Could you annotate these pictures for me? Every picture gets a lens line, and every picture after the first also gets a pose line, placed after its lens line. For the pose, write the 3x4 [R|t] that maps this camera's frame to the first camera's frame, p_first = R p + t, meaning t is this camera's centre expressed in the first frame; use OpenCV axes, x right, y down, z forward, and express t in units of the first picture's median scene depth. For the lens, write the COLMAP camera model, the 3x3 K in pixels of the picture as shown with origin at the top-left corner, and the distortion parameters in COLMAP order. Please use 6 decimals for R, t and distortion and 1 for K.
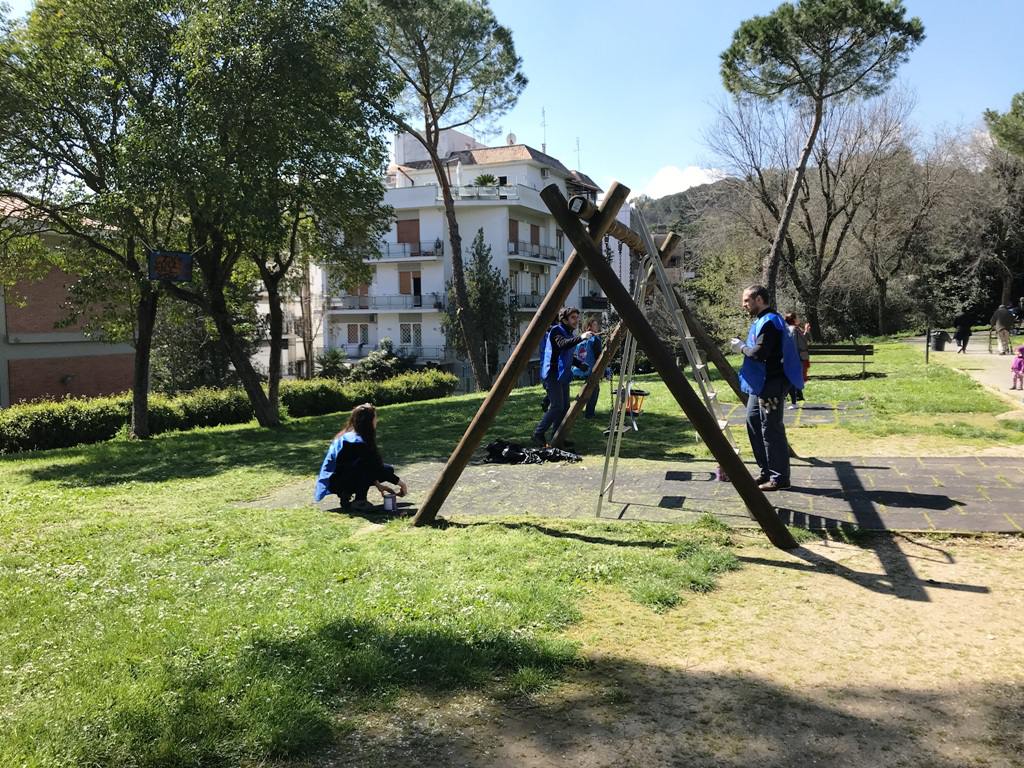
lens RADIAL K [[848.1, 0, 511.5], [0, 848.1, 383.8], [0, 0, 1]] dist [0.017466, -0.013129]
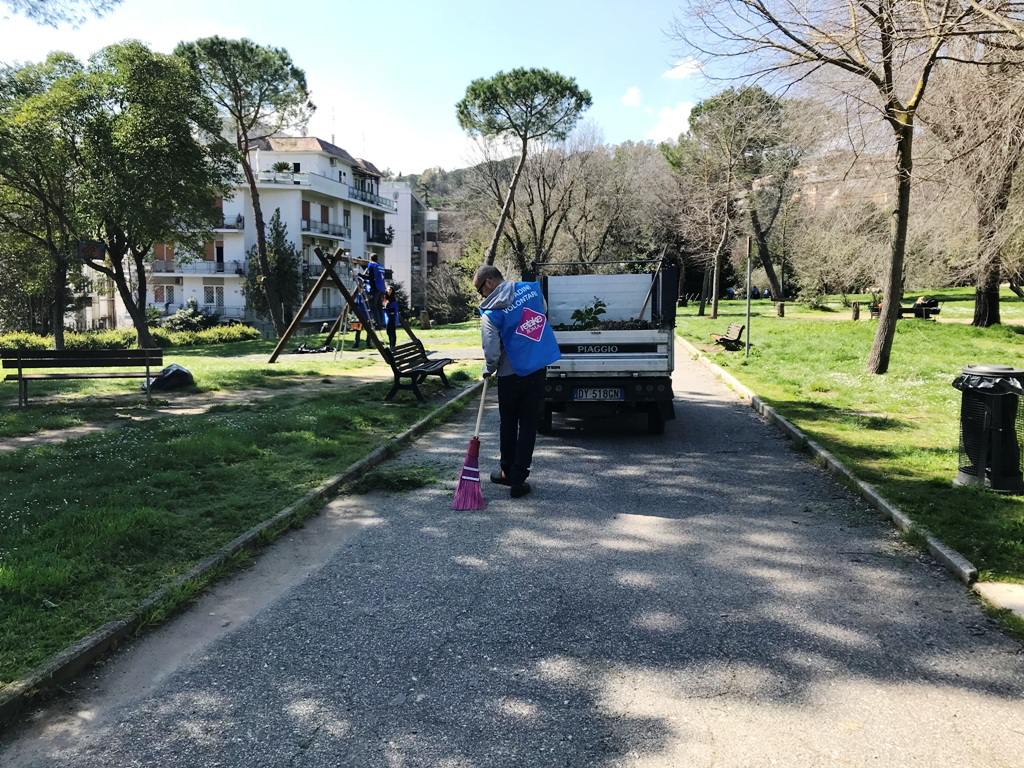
lens RADIAL K [[848.1, 0, 510.6], [0, 848.1, 385.3], [0, 0, 1]] dist [0.017466, -0.013129]
pose [[0.971624, 0.003391, 0.236505, 0.000190], [-0.012692, 0.999204, 0.037813, 0.015194], [-0.236189, -0.039742, 0.970894, -0.234761]]
